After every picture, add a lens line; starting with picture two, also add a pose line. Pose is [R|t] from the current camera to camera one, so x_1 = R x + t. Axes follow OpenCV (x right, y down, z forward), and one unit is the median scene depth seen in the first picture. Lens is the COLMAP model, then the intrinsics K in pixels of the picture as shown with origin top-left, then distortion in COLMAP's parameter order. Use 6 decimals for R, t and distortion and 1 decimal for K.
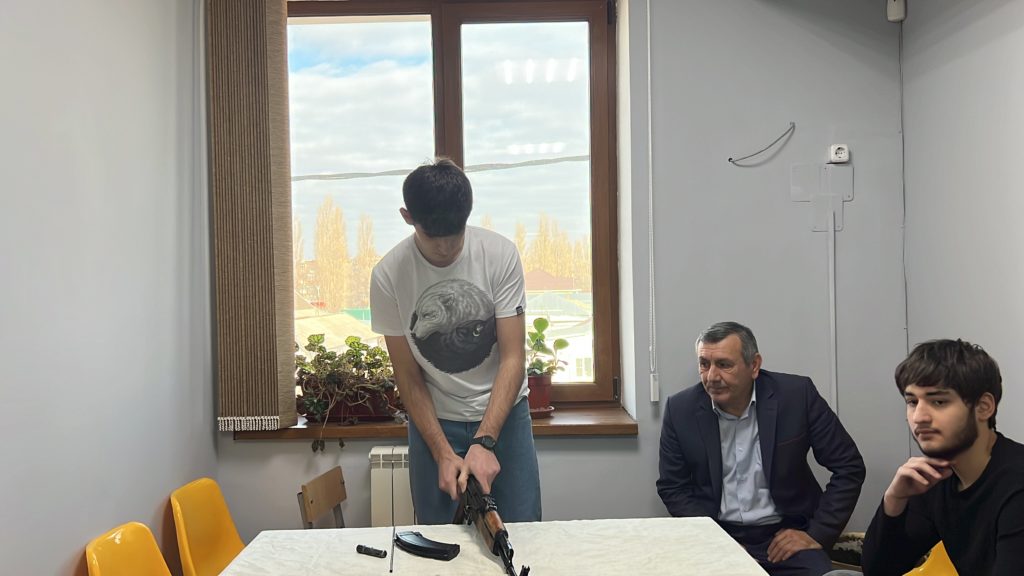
lens RADIAL K [[887.5, 0, 508.9], [0, 887.5, 292.3], [0, 0, 1]] dist [0.070014, -0.104328]
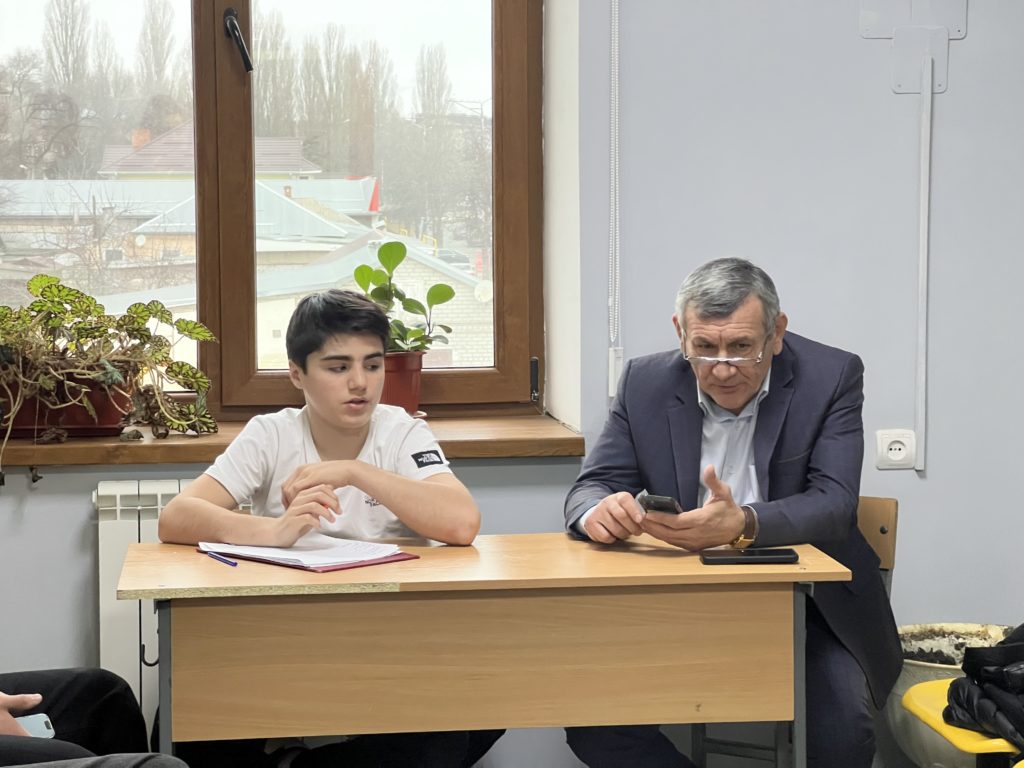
lens RADIAL K [[2330.6, 0, 479.4], [0, 2330.6, 408.7], [0, 0, 1]] dist [0.066060, 0.000000]
pose [[0.992732, -0.001205, 0.120340, -0.090853], [-0.012535, 0.993476, 0.113347, -0.035092], [-0.119691, -0.114032, 0.986241, -0.423142]]
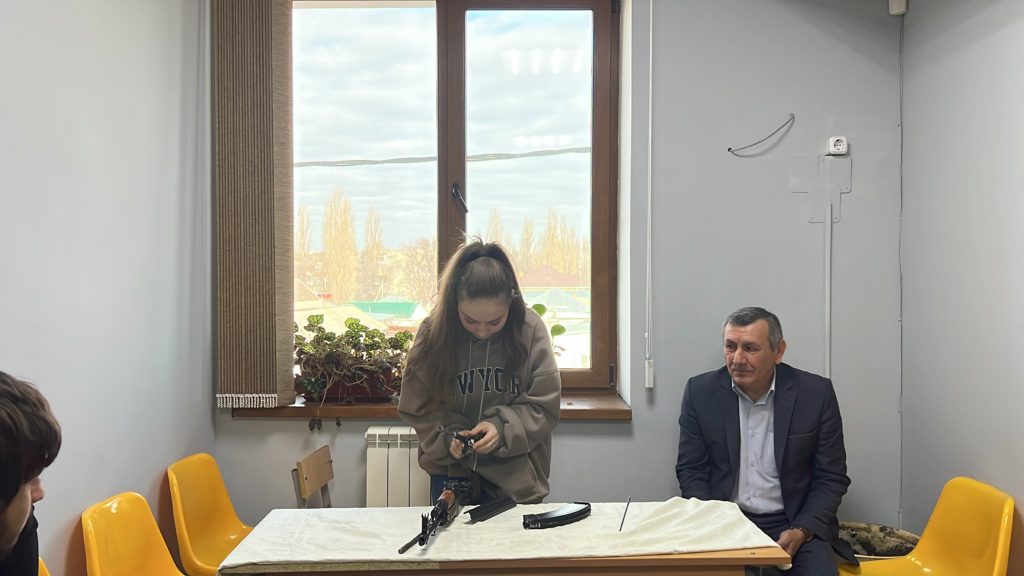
lens RADIAL K [[887.5, 0, 512.1], [0, 887.5, 291.5], [0, 0, 1]] dist [0.070014, -0.104328]
pose [[0.999778, 0.020731, -0.003826, 0.009713], [-0.020714, 0.999776, 0.004328, 0.012145], [0.003915, -0.004248, 0.999983, -0.008479]]
